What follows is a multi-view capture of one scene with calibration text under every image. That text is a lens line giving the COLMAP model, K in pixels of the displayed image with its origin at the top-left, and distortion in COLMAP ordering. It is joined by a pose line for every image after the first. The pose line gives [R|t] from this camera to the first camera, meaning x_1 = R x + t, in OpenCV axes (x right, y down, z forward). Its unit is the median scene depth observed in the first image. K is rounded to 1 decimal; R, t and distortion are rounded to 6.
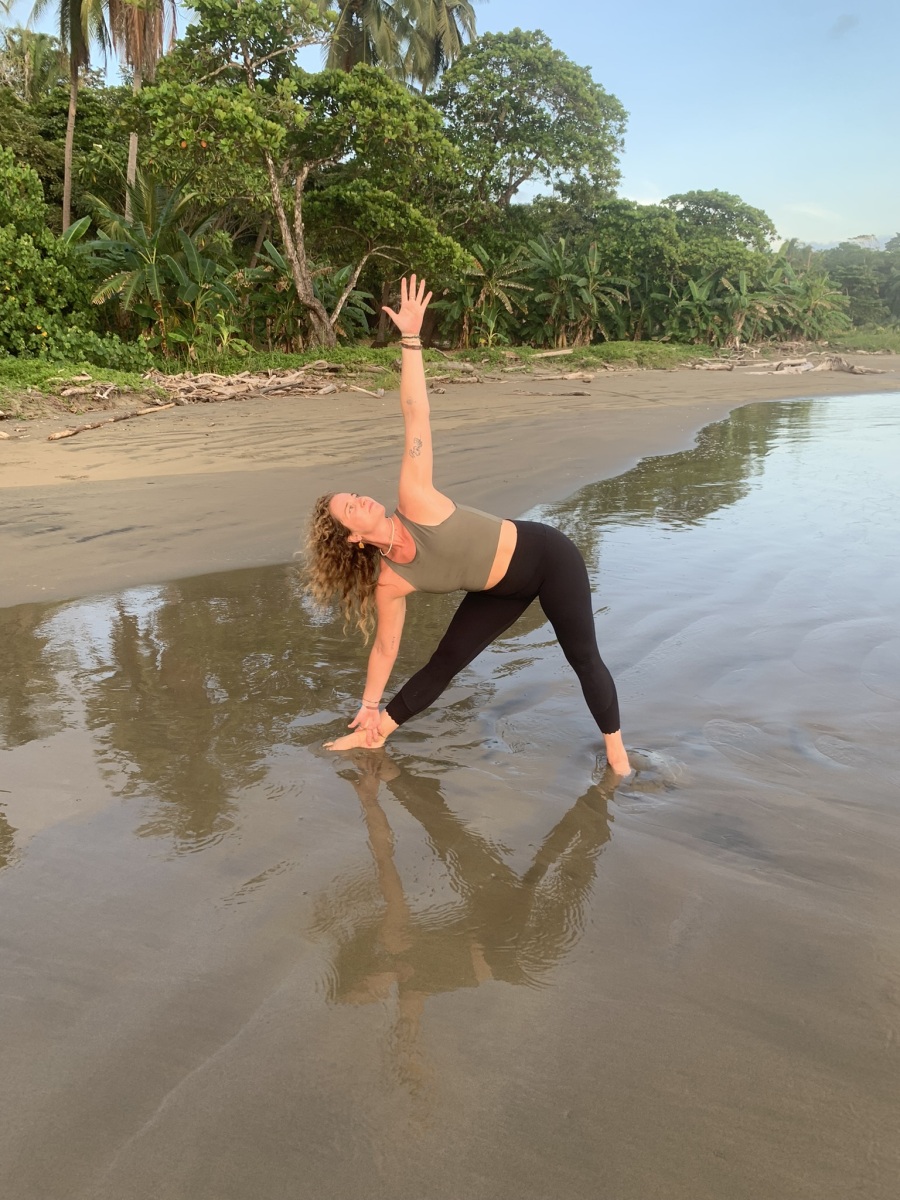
lens RADIAL K [[939.3, 0, 456.4], [0, 939.3, 599.2], [0, 0, 1]] dist [0.009698, 0.010167]
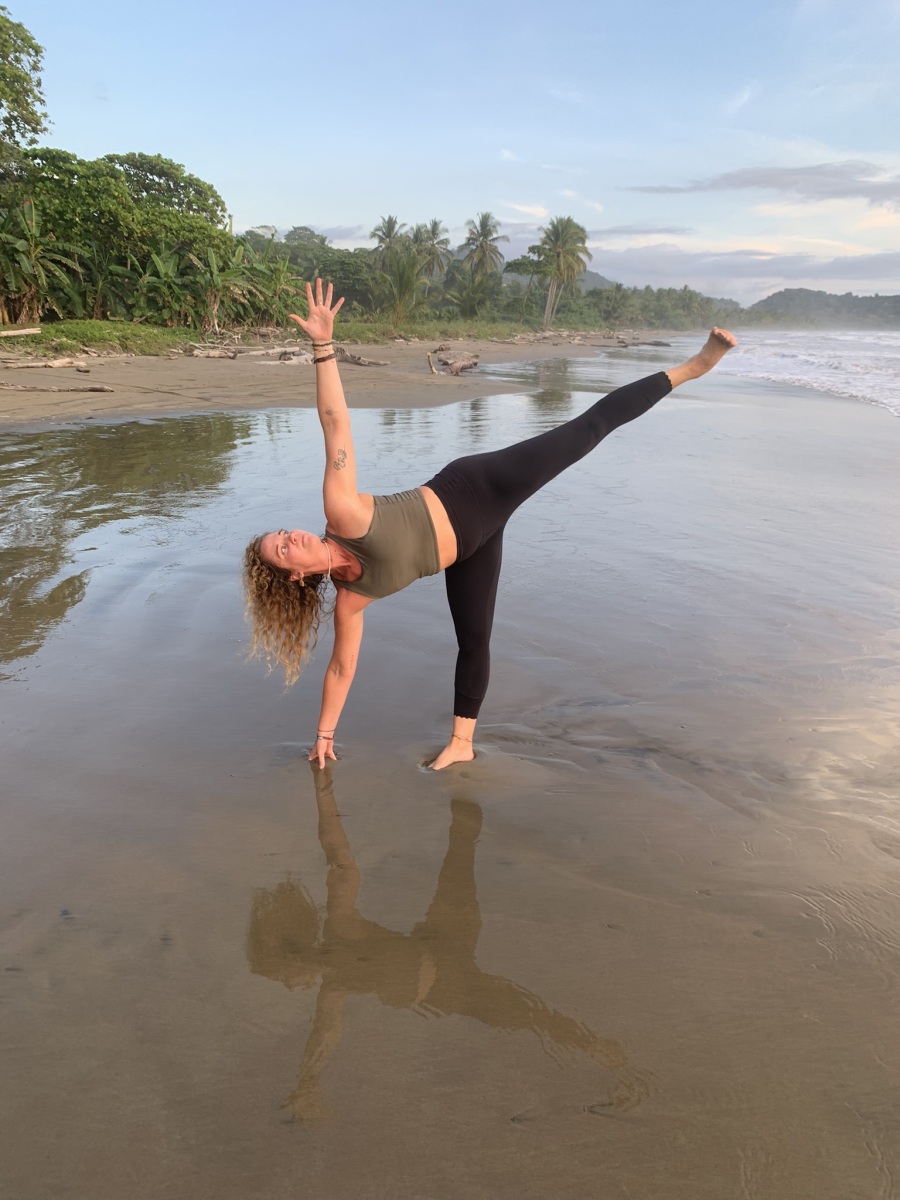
lens RADIAL K [[939.3, 0, 456.4], [0, 939.3, 599.2], [0, 0, 1]] dist [0.009698, 0.010167]
pose [[0.834319, -0.122067, 0.537597, -0.029916], [0.112209, 0.992365, 0.051185, -0.029684], [-0.539741, 0.017618, 0.841647, 0.106575]]
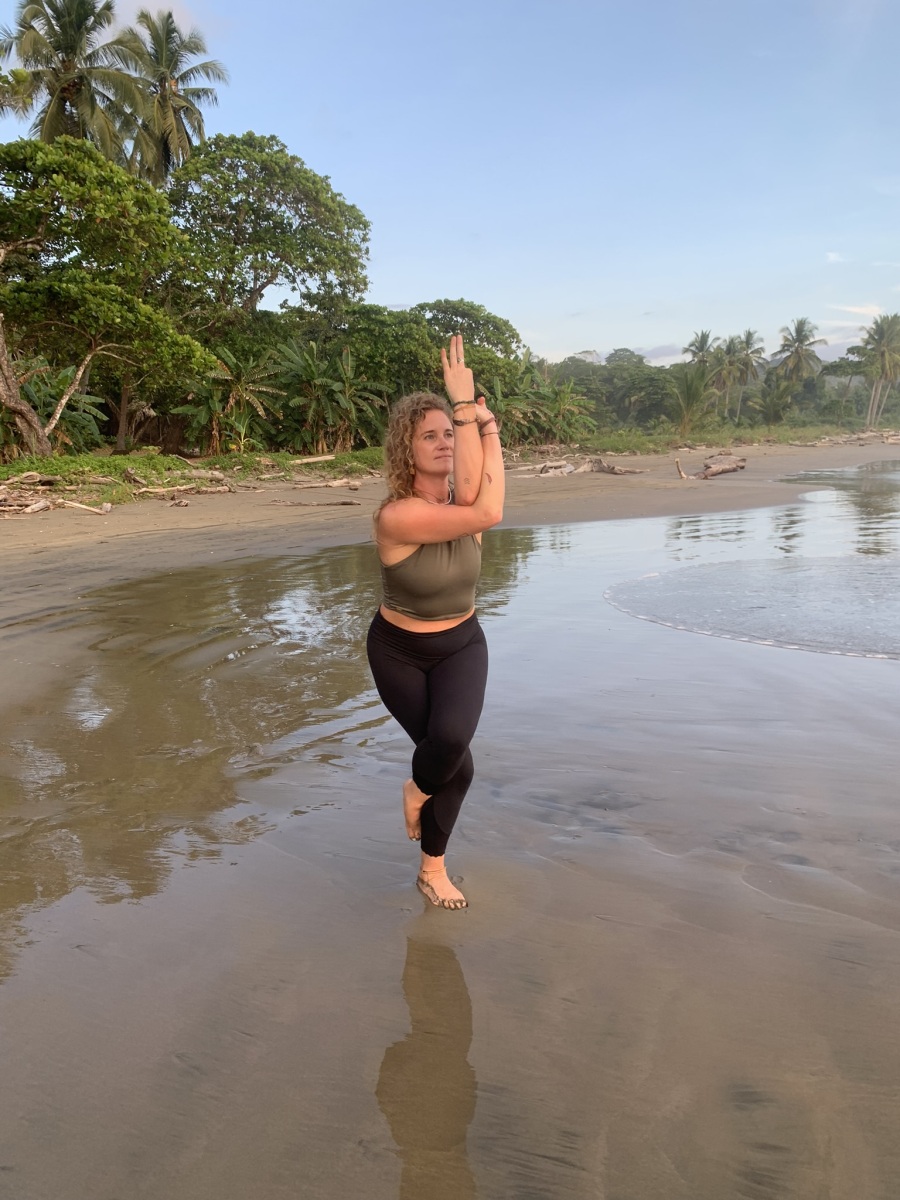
lens RADIAL K [[924.6, 0, 469.6], [0, 924.6, 610.9], [0, 0, 1]] dist [0.119575, -0.249579]
pose [[0.965194, -0.061343, 0.254239, 0.007022], [0.085108, 0.992863, -0.083546, -0.017650], [-0.247299, 0.102276, 0.963526, 0.069691]]
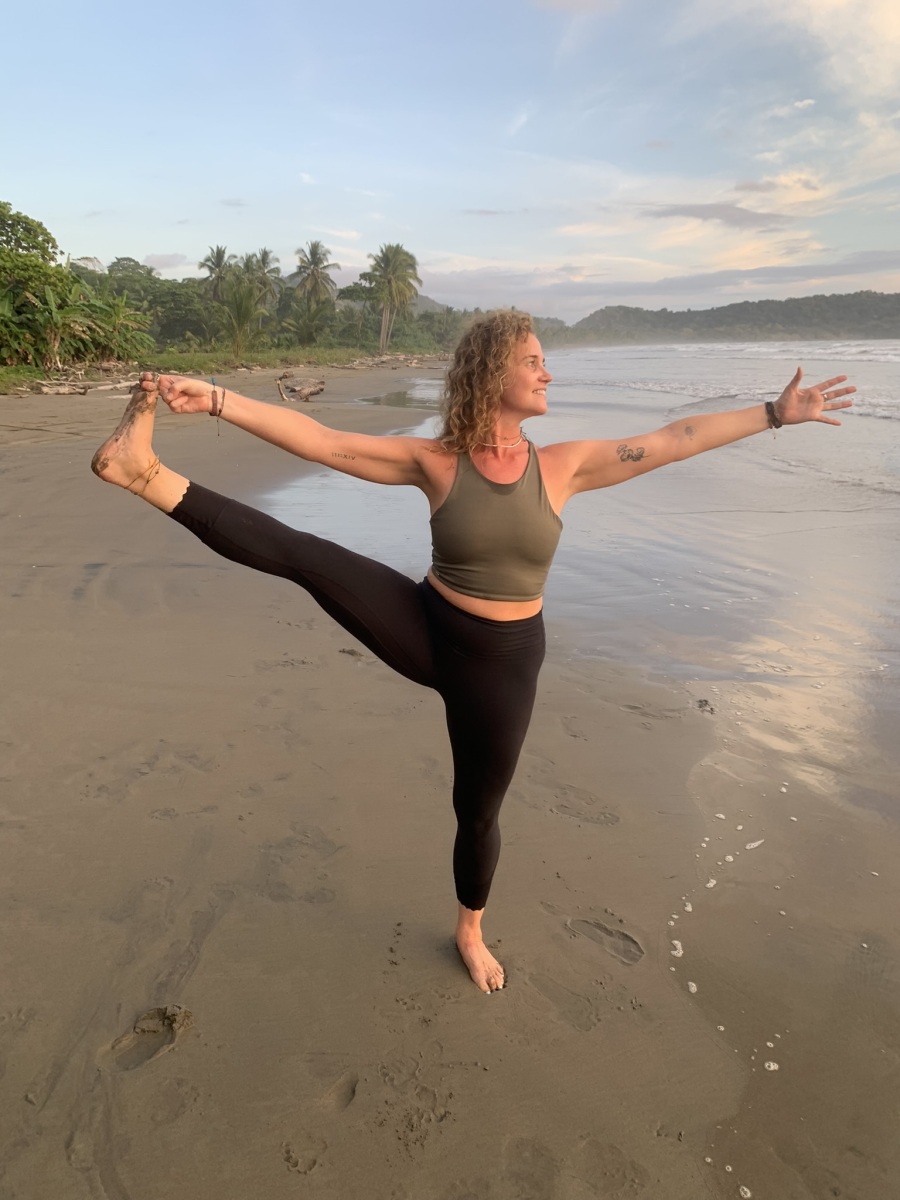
lens RADIAL K [[941.5, 0, 436.8], [0, 941.5, 583.3], [0, 0, 1]] dist [0.026741, -0.015000]
pose [[0.744077, -0.154402, 0.650007, -0.057874], [0.176945, 0.983729, 0.031121, -0.024656], [-0.644236, 0.091859, 0.759291, 0.080873]]
